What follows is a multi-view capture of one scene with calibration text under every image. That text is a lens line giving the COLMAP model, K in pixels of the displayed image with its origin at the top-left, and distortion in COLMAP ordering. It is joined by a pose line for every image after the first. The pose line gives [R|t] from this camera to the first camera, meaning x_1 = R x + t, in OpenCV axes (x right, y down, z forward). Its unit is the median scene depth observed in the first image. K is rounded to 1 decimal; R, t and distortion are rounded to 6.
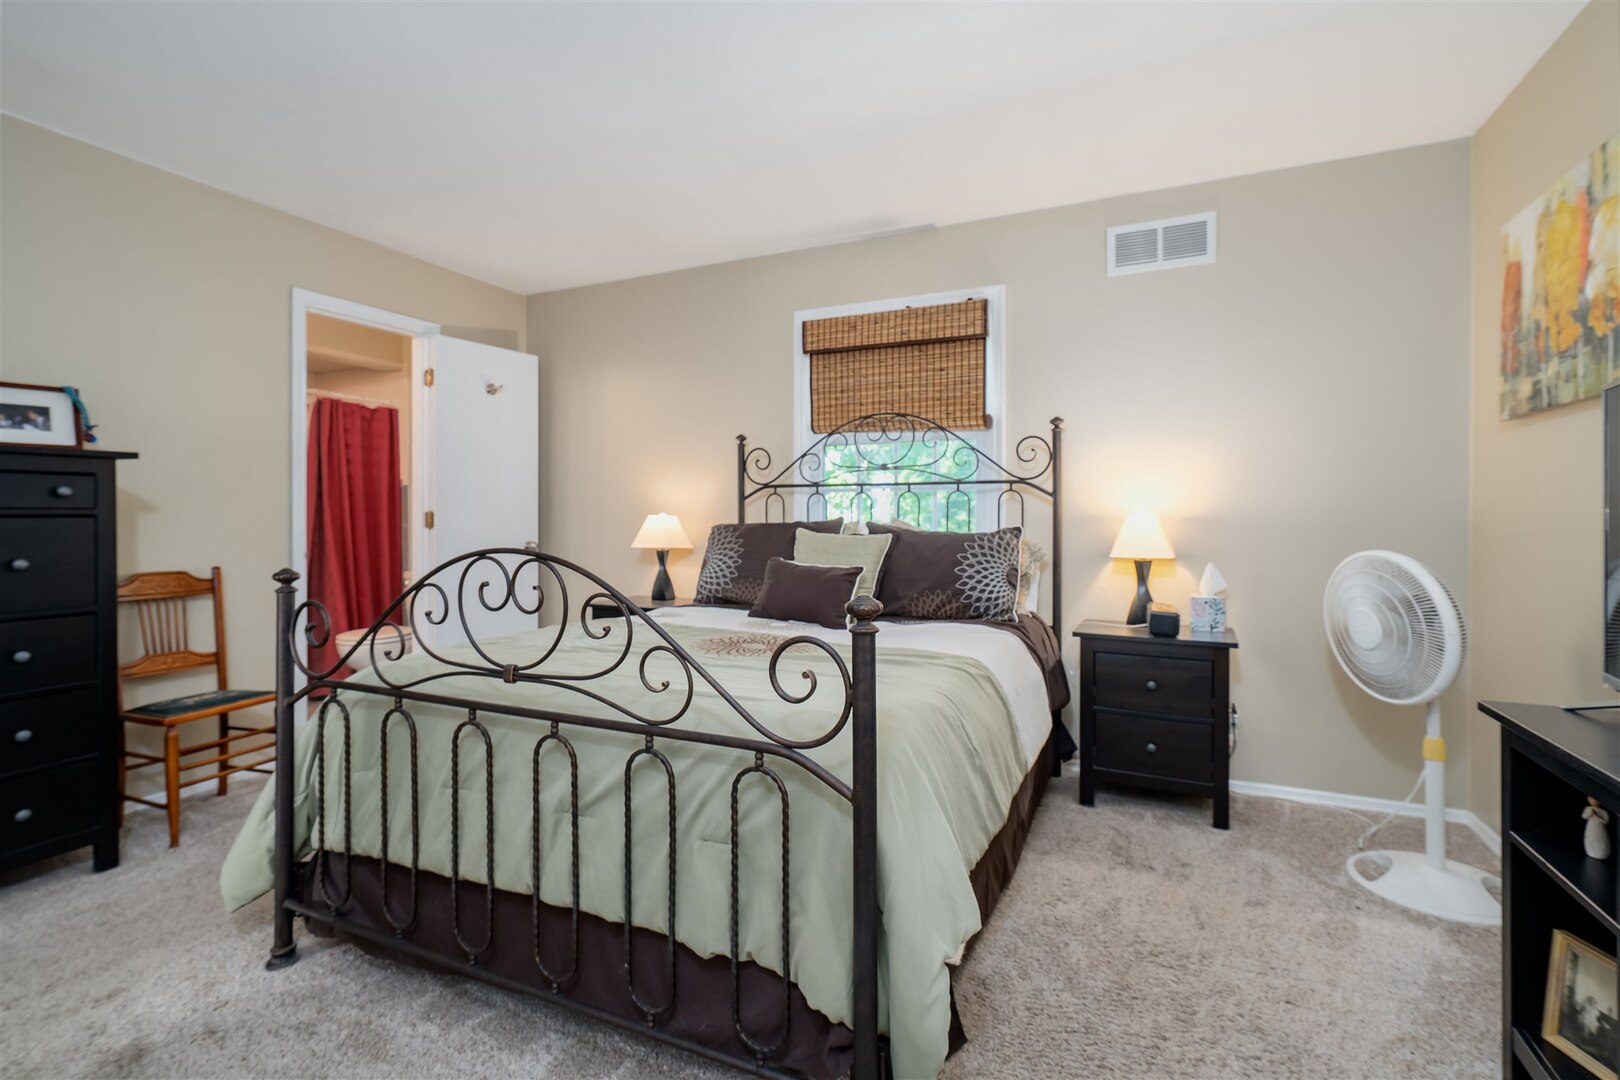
lens RADIAL K [[747.3, 0, 841.1], [0, 747.3, 518.9], [0, 0, 1]] dist [-0.001572, -0.000409]
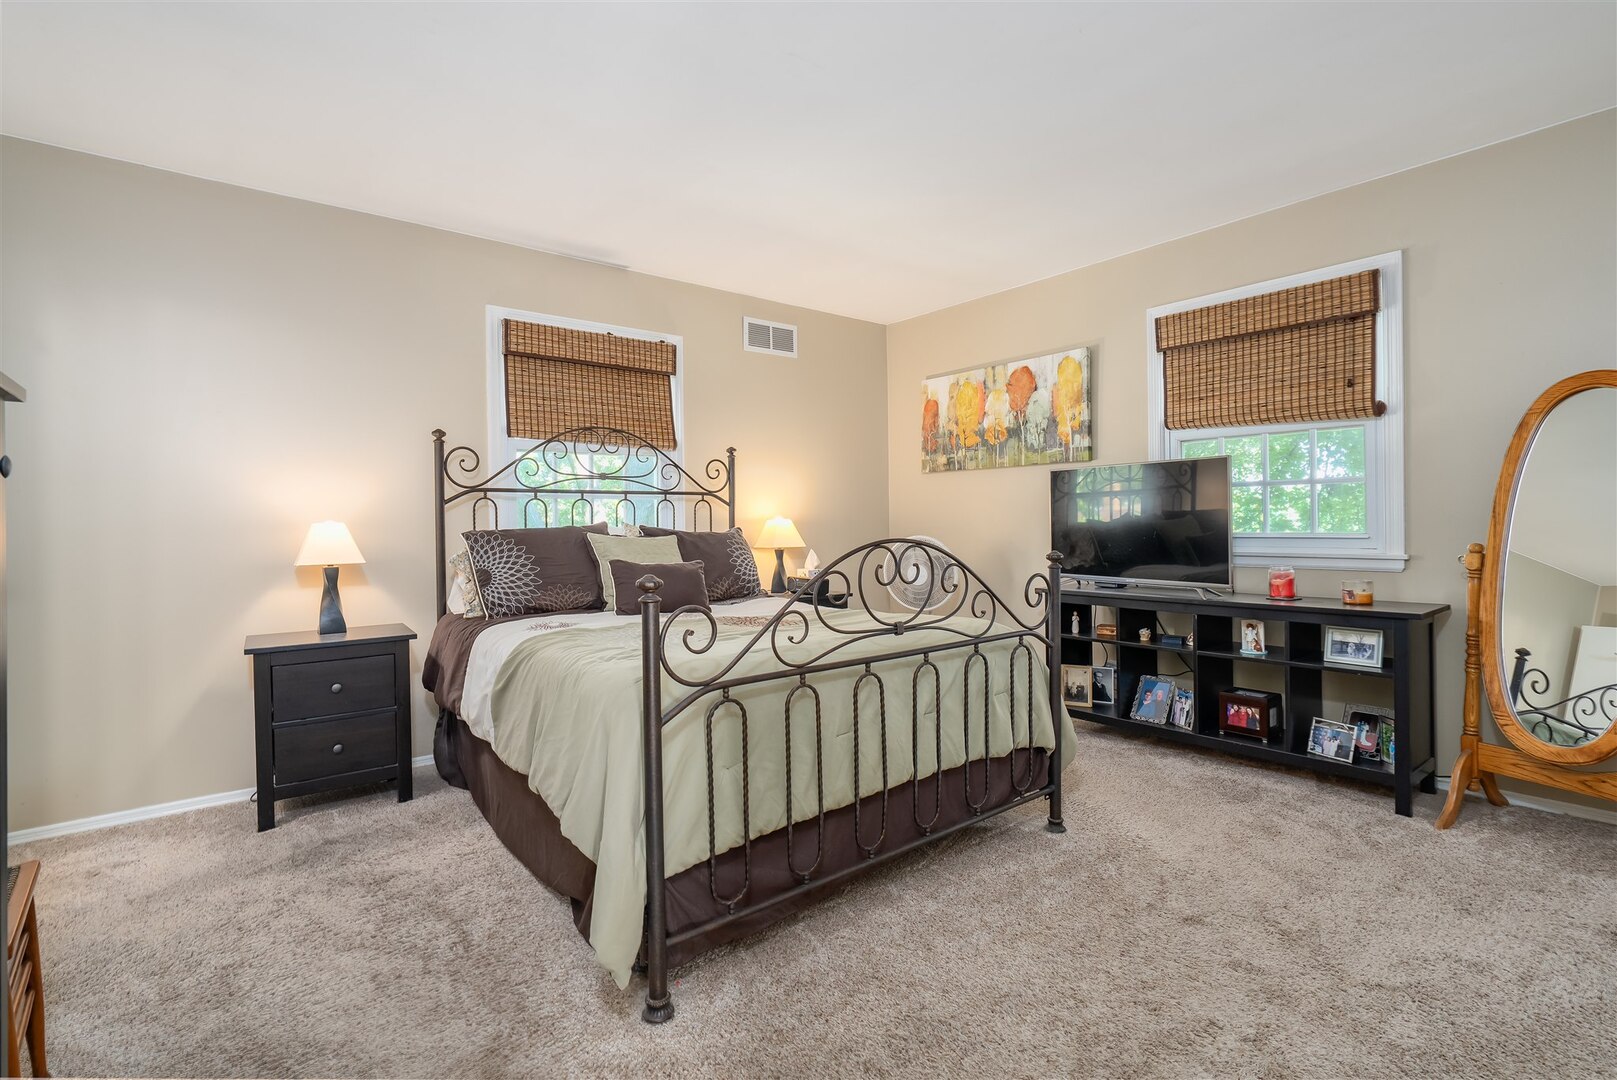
lens RADIAL K [[745.9, 0, 839.6], [0, 745.9, 519.0], [0, 0, 1]] dist [-0.001572, -0.000409]
pose [[0.428876, -0.002464, 0.903360, -0.794475], [0.014775, 0.999882, -0.004287, 0.002751], [-0.903243, 0.015186, 0.428862, 0.224383]]
